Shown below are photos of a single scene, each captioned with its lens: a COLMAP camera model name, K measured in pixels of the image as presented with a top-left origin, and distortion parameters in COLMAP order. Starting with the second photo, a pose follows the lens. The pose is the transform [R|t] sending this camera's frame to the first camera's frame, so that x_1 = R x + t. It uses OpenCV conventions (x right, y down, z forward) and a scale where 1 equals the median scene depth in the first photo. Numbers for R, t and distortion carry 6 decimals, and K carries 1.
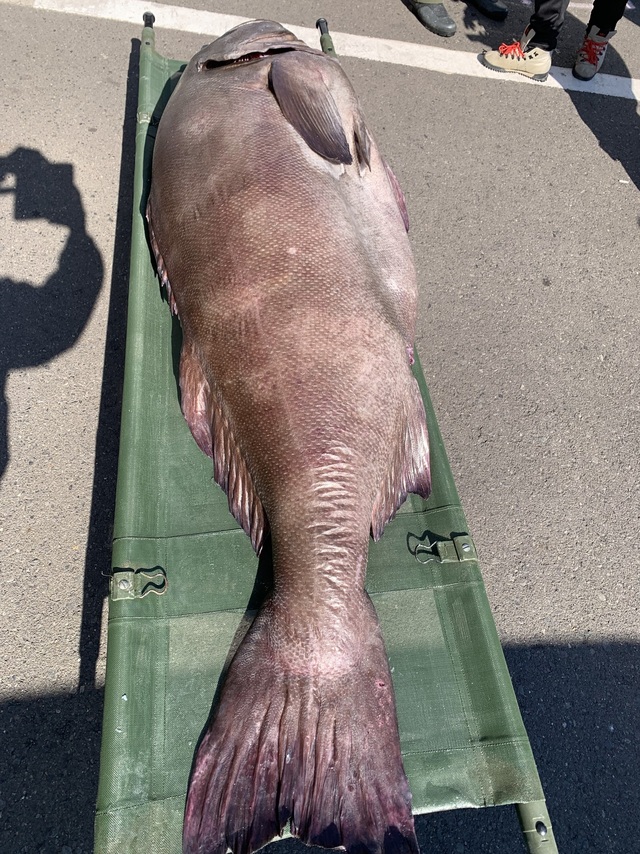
lens RADIAL K [[688.0, 0, 320.0], [0, 688.0, 427.0], [0, 0, 1]] dist [-0.002744, -0.001103]
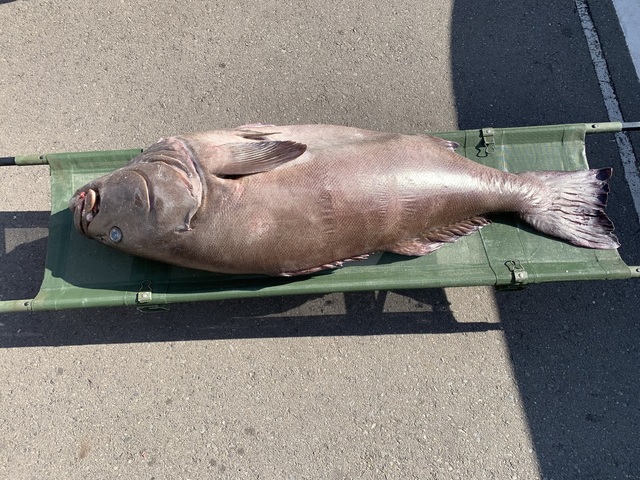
lens RADIAL K [[515.6, 0, 320.0], [0, 515.6, 240.0], [0, 0, 1]] dist [-0.002744, -0.001103]
pose [[0.061698, -0.975897, 0.209329, -0.502533], [0.816580, 0.169953, 0.551645, -1.106030], [-0.573925, 0.136898, 0.807384, 0.012088]]
